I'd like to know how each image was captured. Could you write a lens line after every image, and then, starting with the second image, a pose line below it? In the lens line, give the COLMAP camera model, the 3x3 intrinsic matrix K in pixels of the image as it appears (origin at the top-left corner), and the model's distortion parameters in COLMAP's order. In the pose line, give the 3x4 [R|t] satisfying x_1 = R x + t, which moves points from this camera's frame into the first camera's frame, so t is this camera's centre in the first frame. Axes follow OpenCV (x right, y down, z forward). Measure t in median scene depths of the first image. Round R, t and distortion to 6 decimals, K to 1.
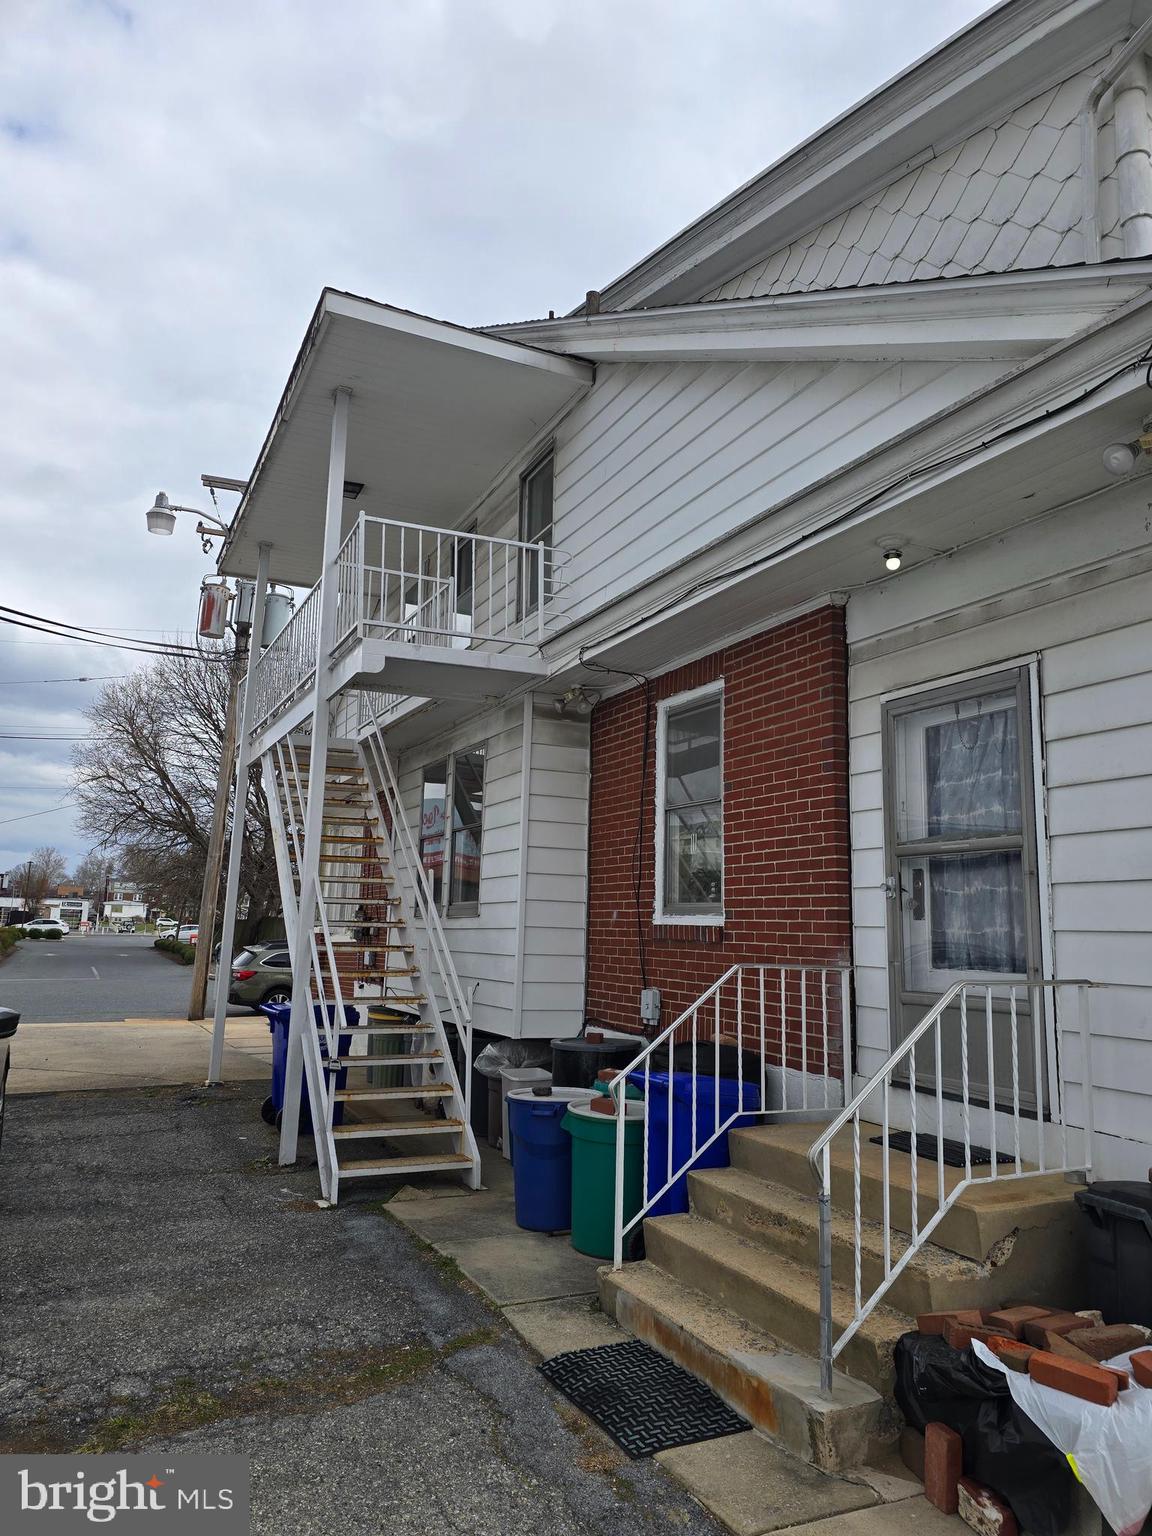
lens RADIAL K [[1034.6, 0, 545.3], [0, 1034.6, 771.1], [0, 0, 1]] dist [0.040818, -0.004104]
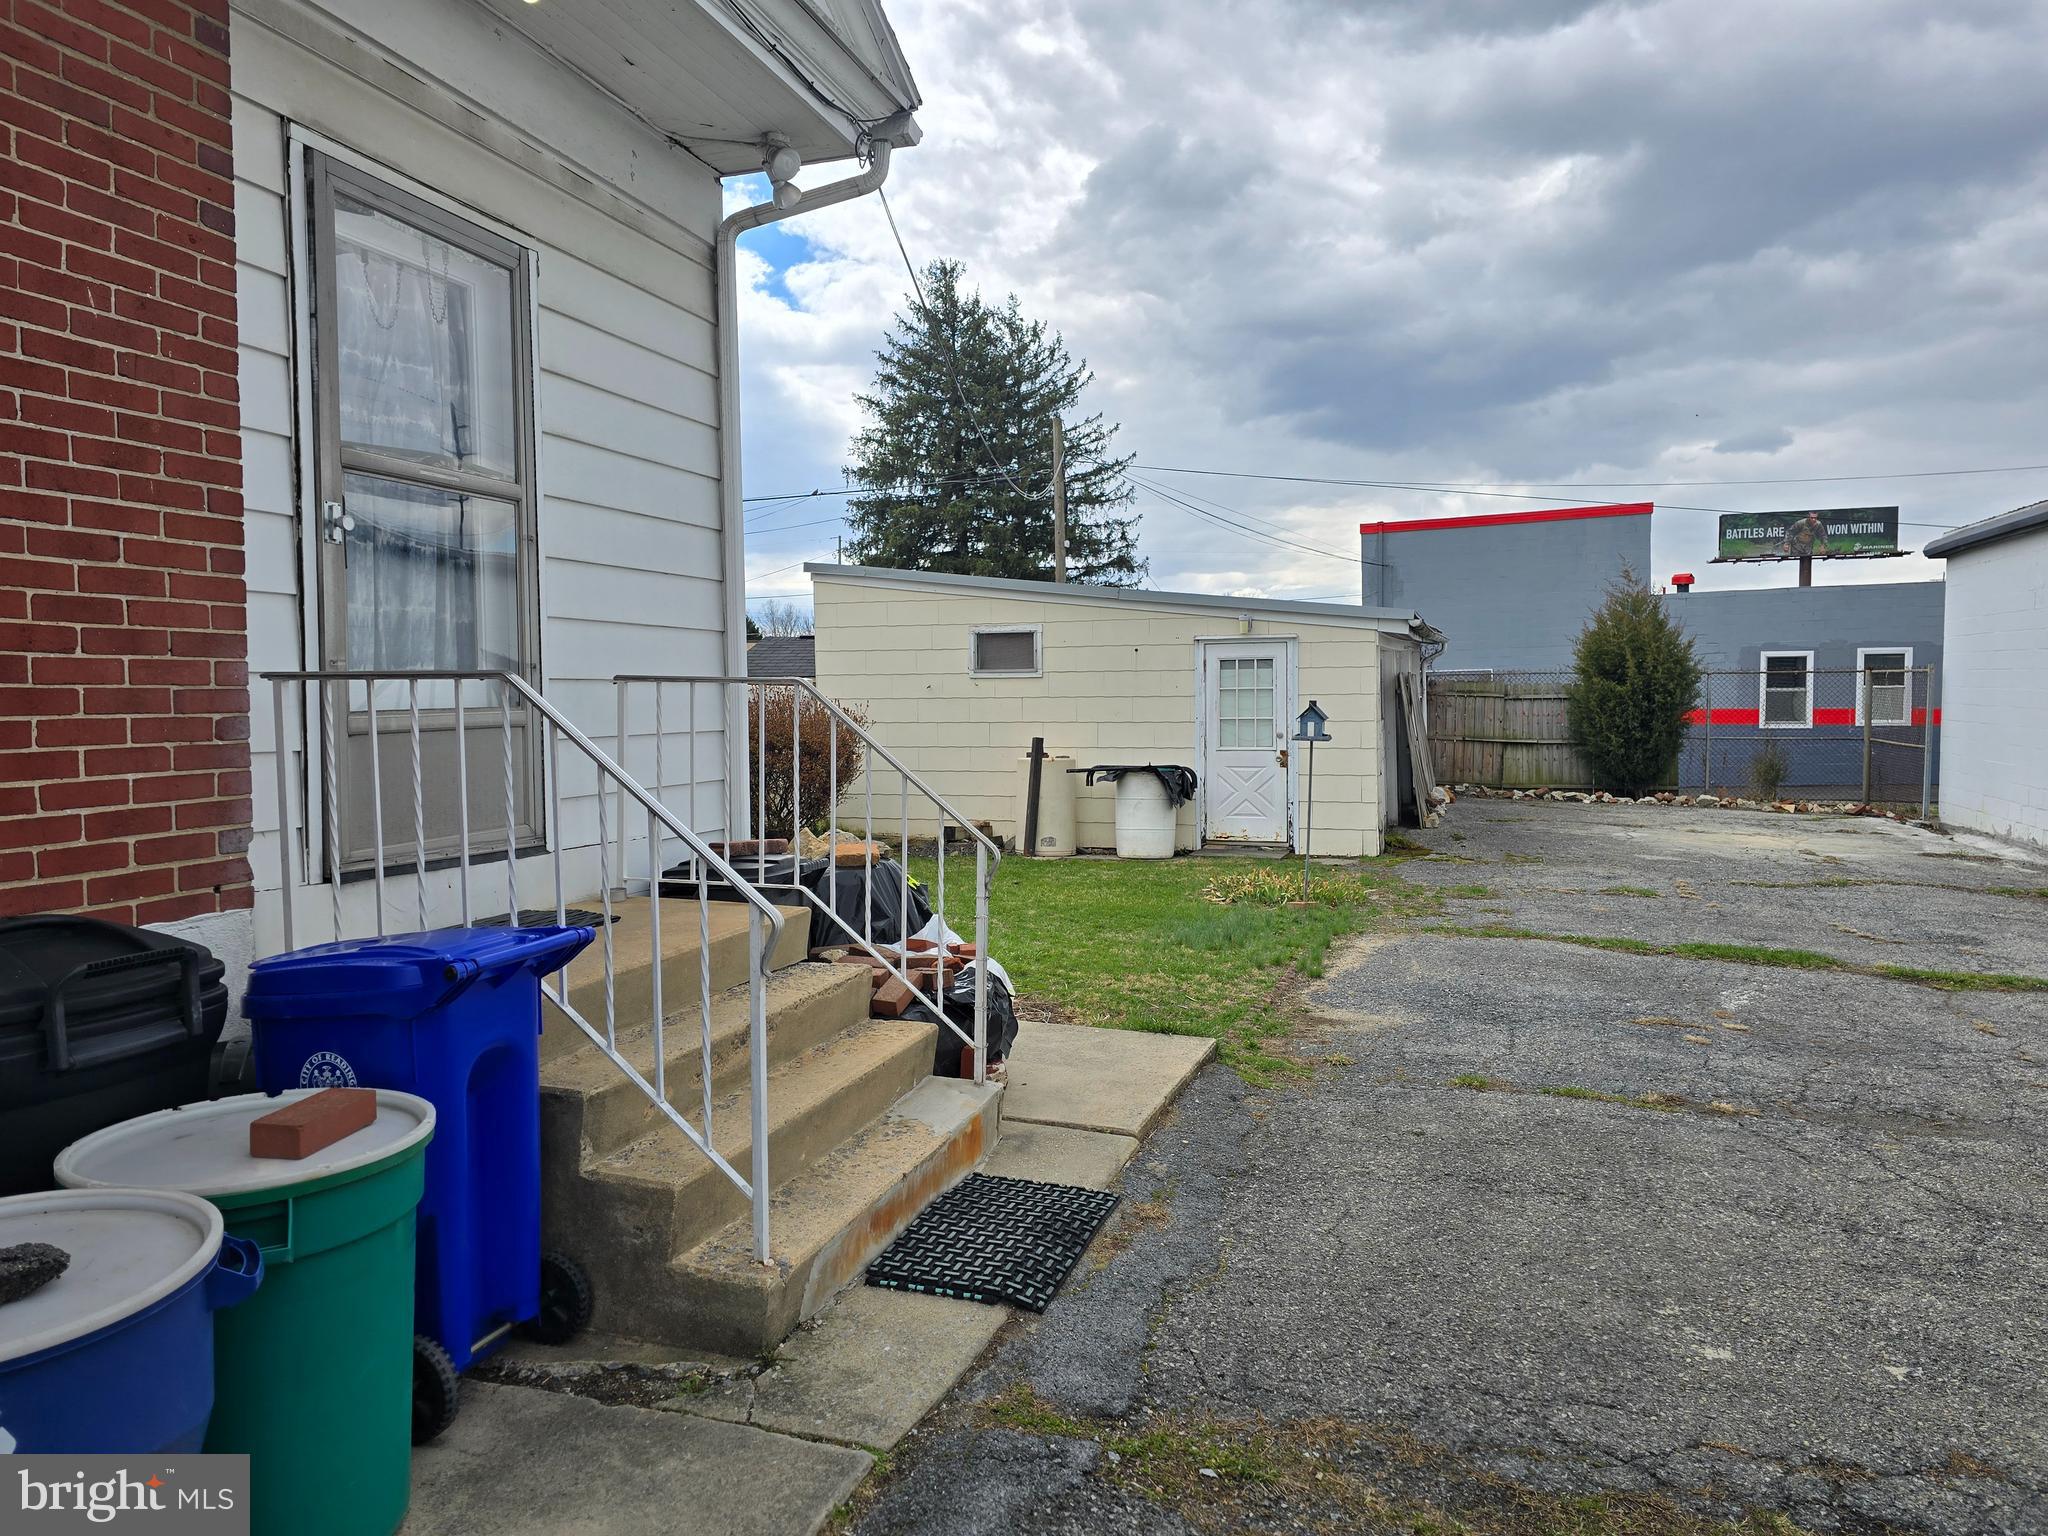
lens RADIAL K [[1359.0, 0, 1029.4], [0, 1359.0, 761.1], [0, 0, 1]] dist [0.104093, -0.106691]
pose [[-0.726847, -0.063962, 0.683815, -0.490616], [-0.126452, 0.991096, -0.041706, 0.256713], [-0.675058, -0.116784, -0.728463, 1.491231]]
